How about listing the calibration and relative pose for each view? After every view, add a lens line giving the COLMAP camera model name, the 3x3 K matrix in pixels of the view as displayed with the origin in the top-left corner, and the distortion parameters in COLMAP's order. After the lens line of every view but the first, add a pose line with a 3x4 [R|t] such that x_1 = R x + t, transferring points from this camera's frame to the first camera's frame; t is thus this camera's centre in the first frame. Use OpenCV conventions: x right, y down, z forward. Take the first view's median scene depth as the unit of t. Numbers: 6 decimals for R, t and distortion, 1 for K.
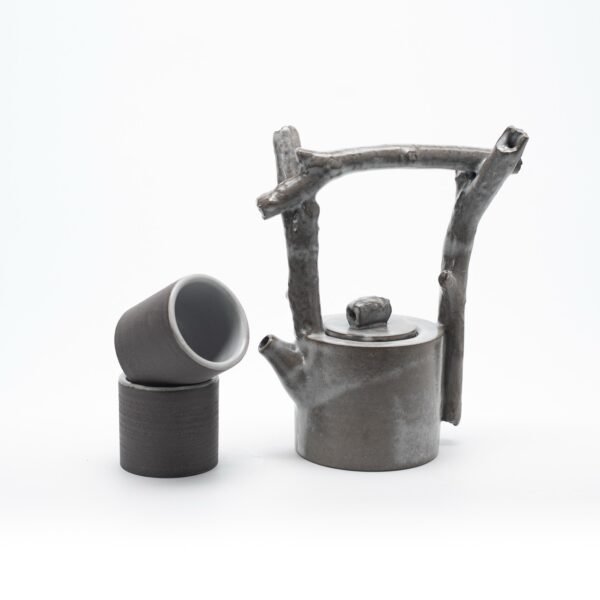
lens RADIAL K [[1490.0, 0, 300.0], [0, 1490.0, 300.0], [0, 0, 1]] dist [-0.020848, 0.139771]
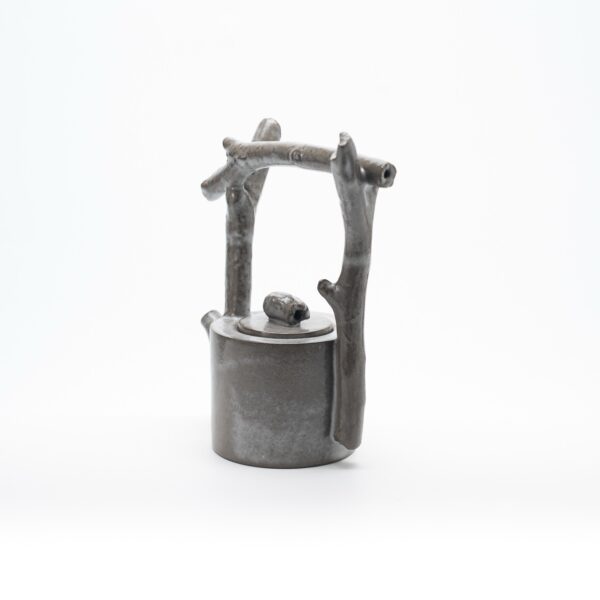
lens RADIAL K [[1490.0, 0, 300.0], [0, 1490.0, 300.0], [0, 0, 1]] dist [-0.020848, 0.139771]
pose [[0.523504, 0.175563, -0.833739, 0.905492], [-0.182629, 0.978918, 0.091461, -0.092842], [0.832220, 0.104385, 0.544531, 0.476491]]
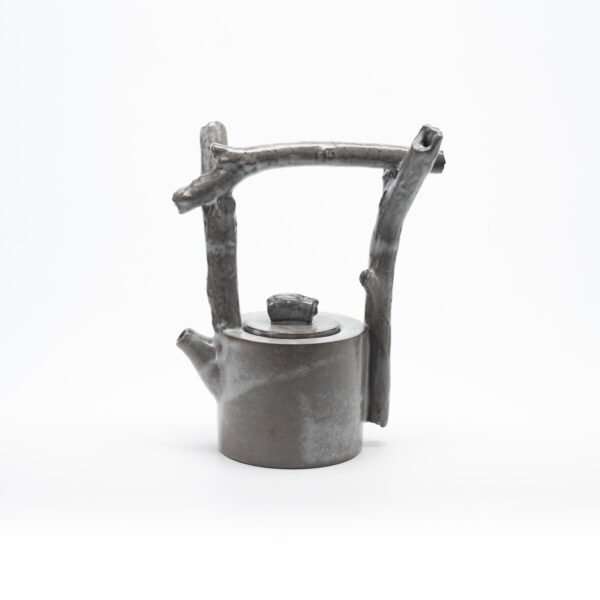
lens RADIAL K [[1490.0, 0, 300.0], [0, 1490.0, 300.0], [0, 0, 1]] dist [-0.020848, 0.139771]
pose [[0.987676, 0.032032, -0.153201, 0.210368], [-0.031613, 0.999487, 0.005171, -0.003405], [0.153288, -0.000265, 0.988182, 0.015102]]
